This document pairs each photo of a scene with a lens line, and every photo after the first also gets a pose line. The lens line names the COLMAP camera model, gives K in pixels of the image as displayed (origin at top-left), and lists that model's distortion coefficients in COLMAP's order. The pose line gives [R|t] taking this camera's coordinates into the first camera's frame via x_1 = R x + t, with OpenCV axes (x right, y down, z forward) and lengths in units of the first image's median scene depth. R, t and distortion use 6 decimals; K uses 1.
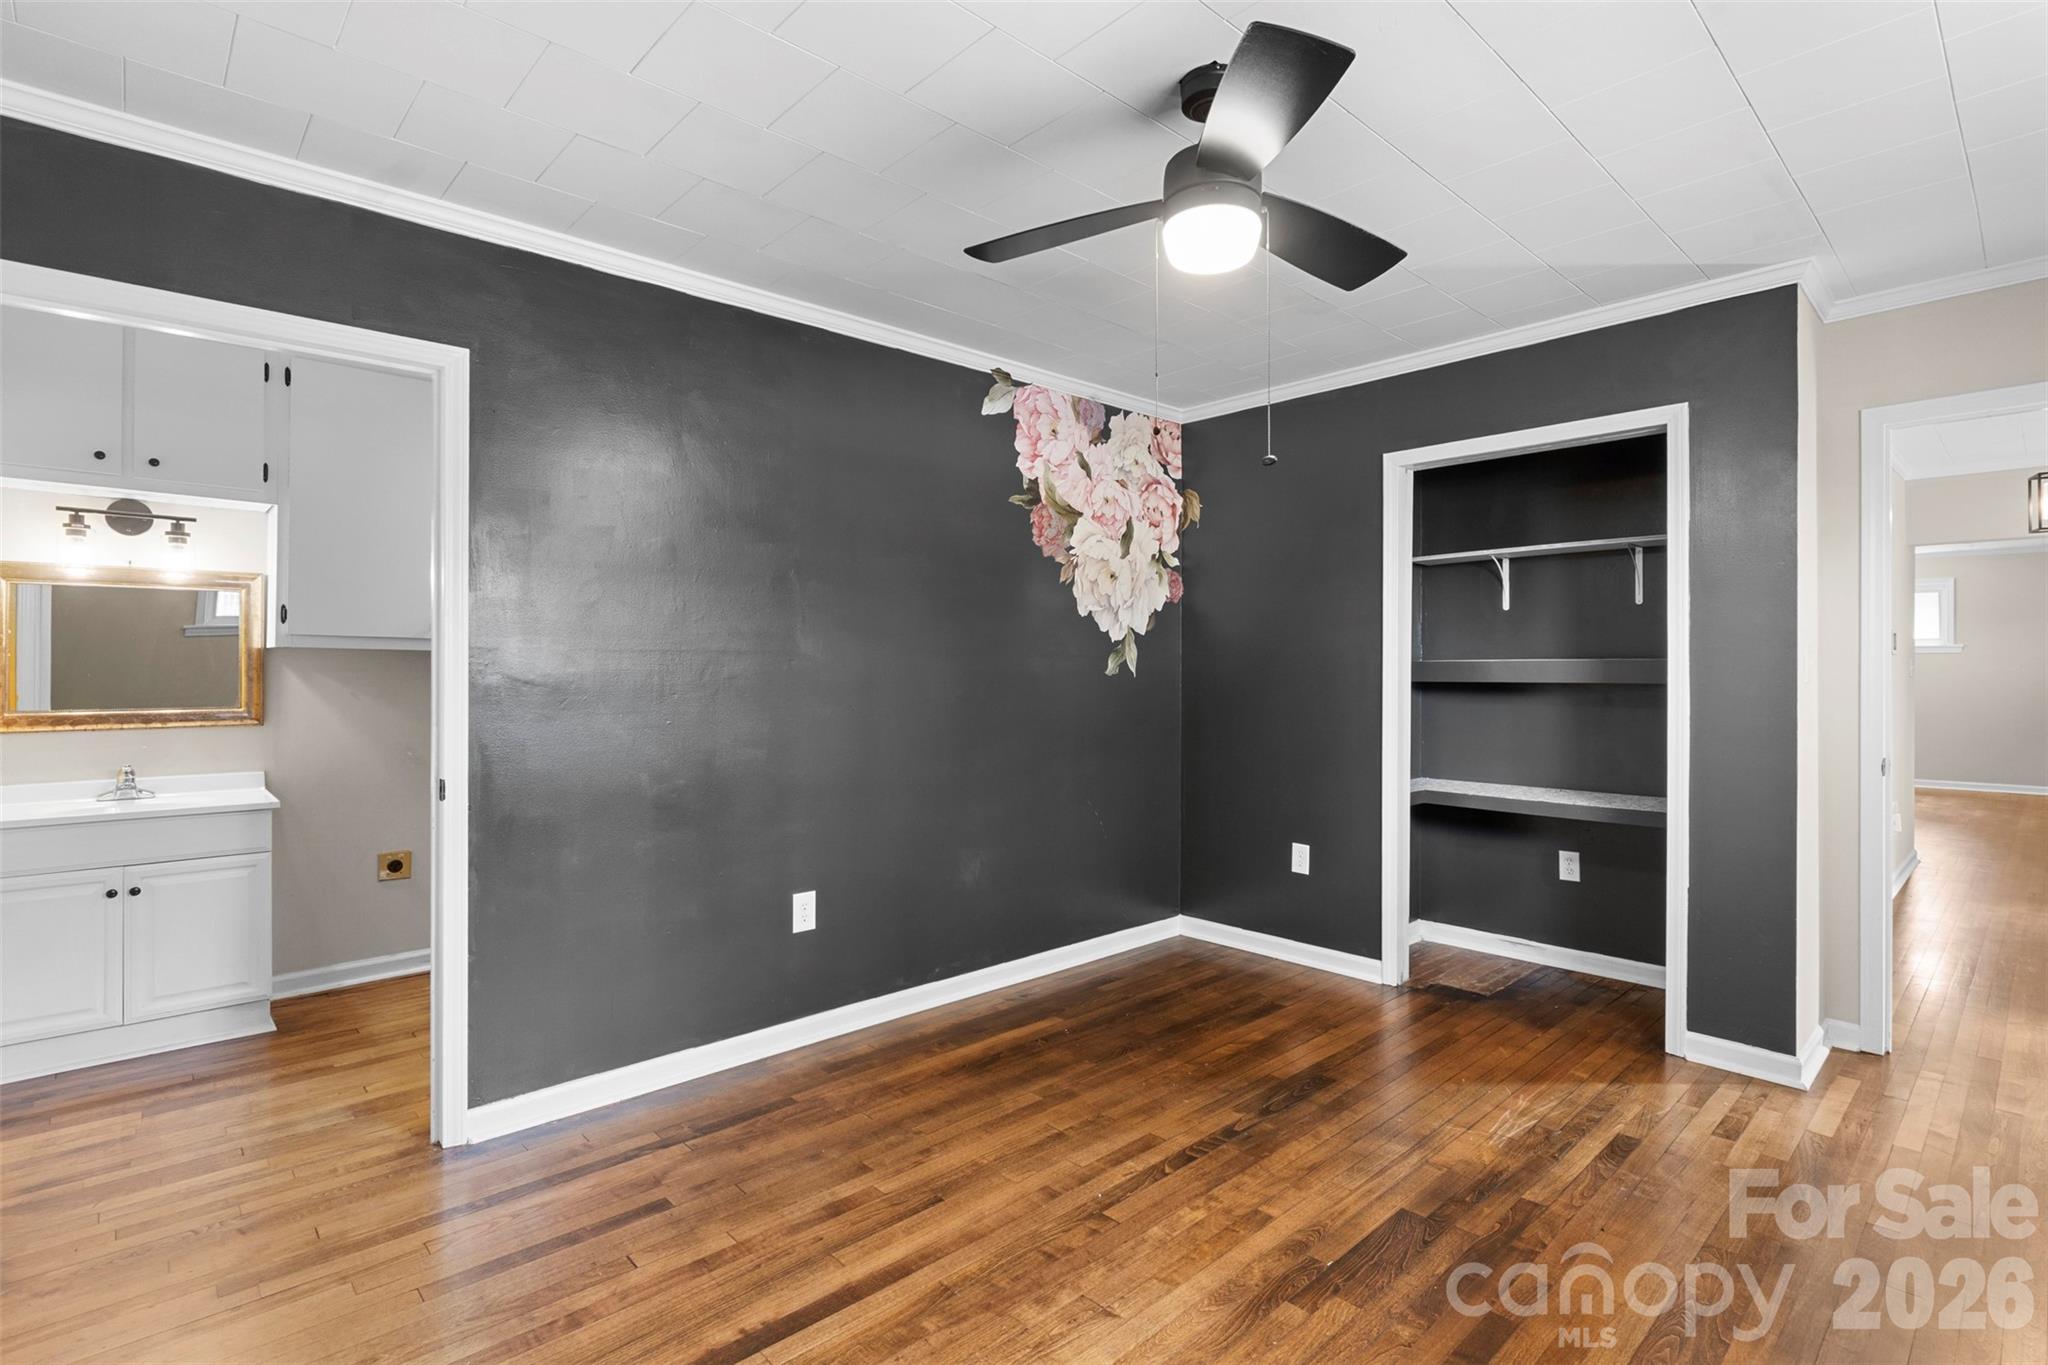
lens RADIAL K [[979.6, 0, 1010.4], [0, 979.6, 680.0], [0, 0, 1]] dist [-0.005981, -0.000627]
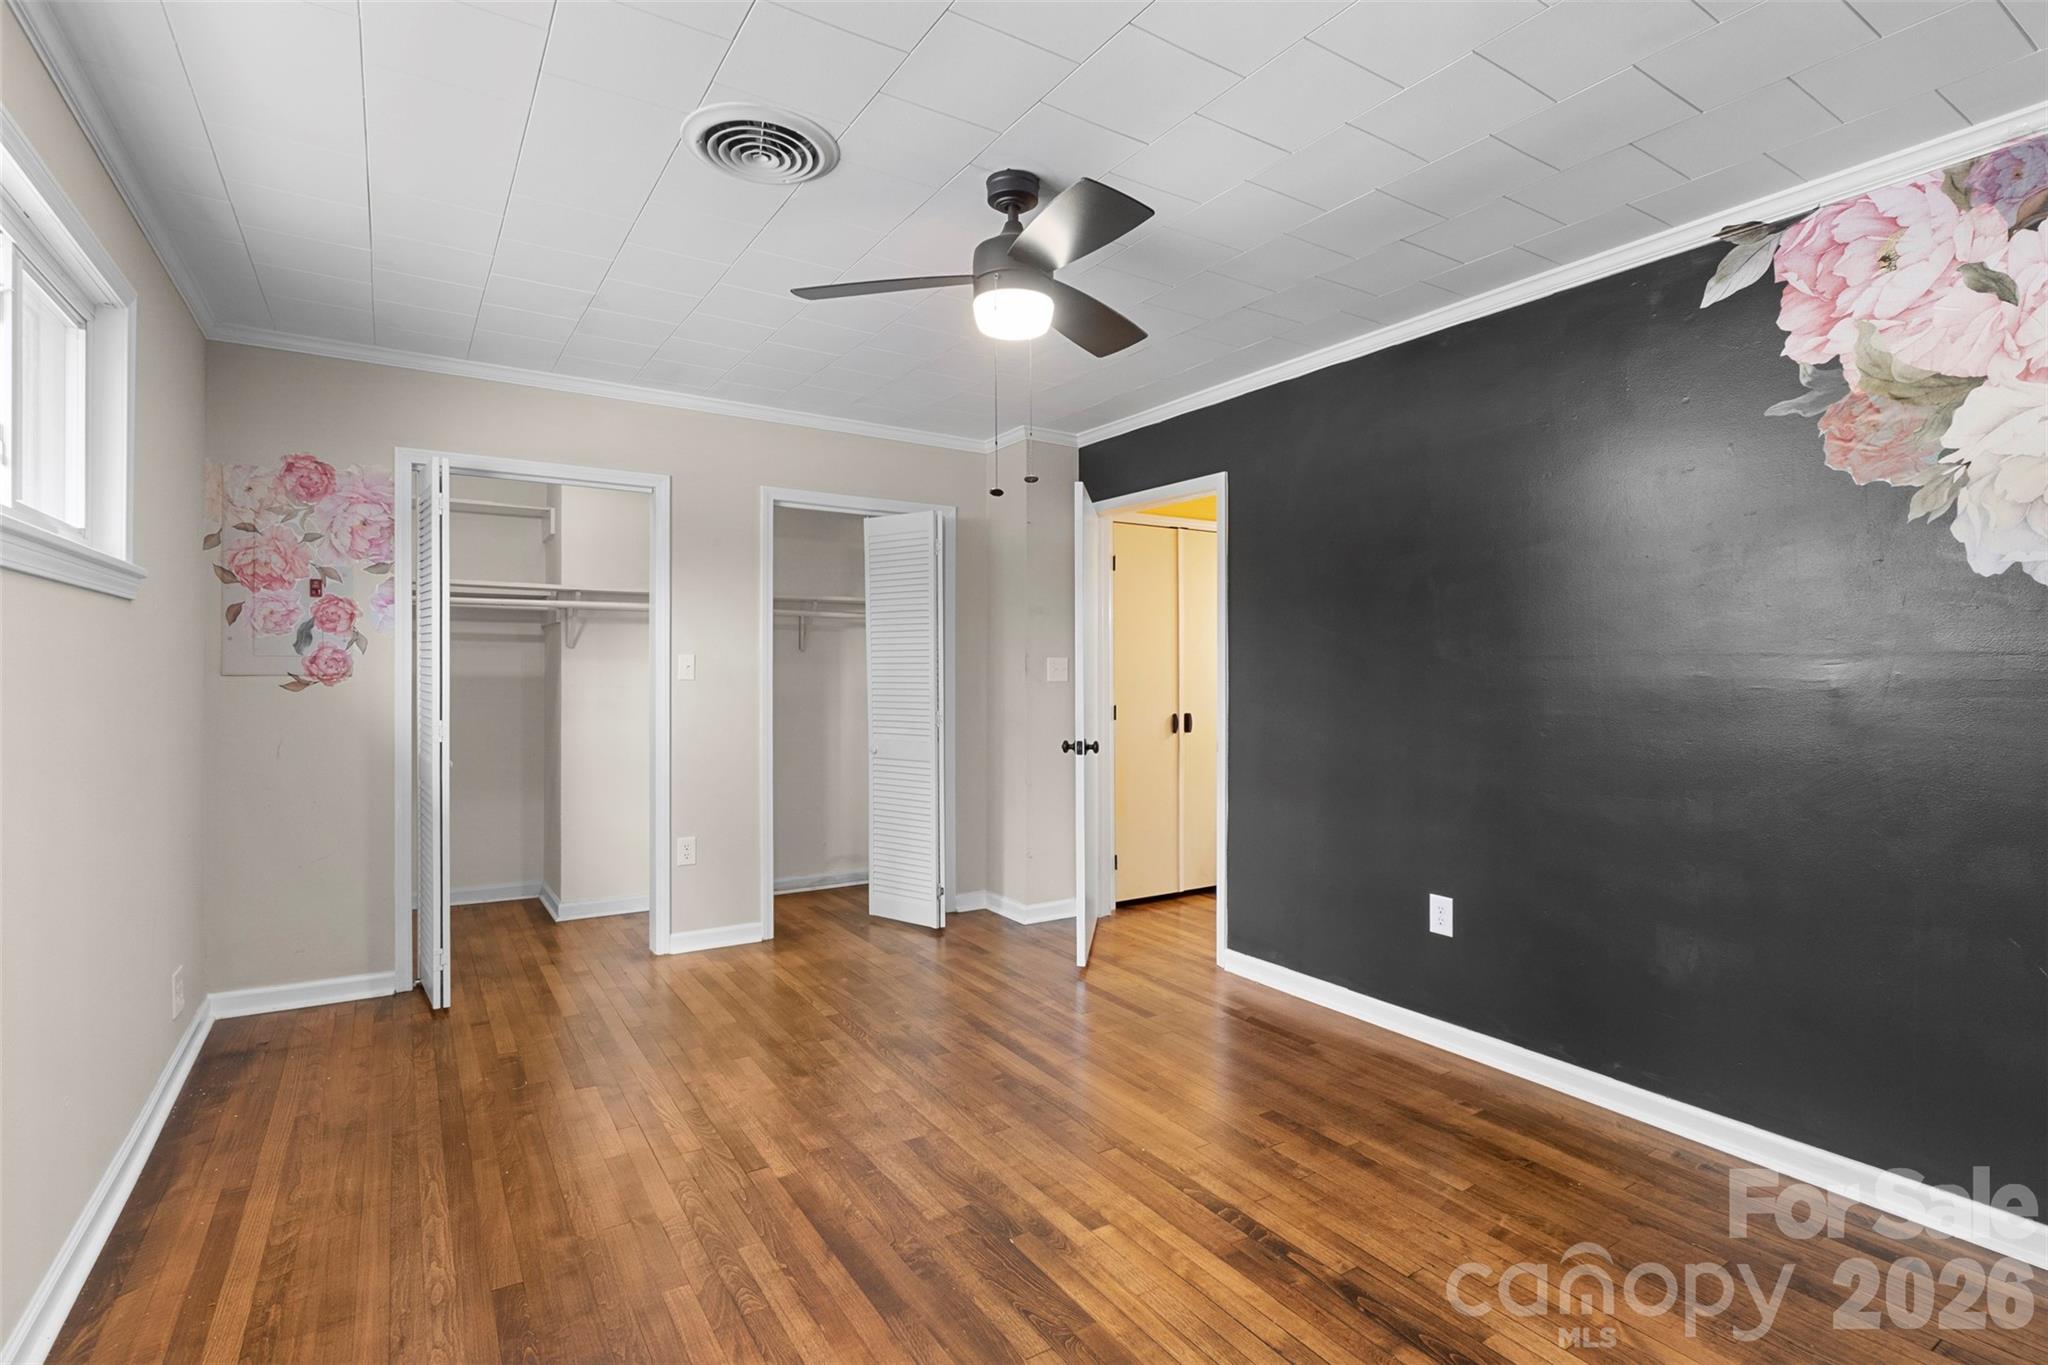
lens RADIAL K [[979.6, 0, 1010.4], [0, 979.6, 680.0], [0, 0, 1]] dist [-0.005981, -0.000627]
pose [[-0.176003, 0.015459, -0.984268, 0.715609], [-0.013447, 0.999746, 0.018107, -0.013147], [0.984298, 0.016422, -0.175750, 0.620901]]
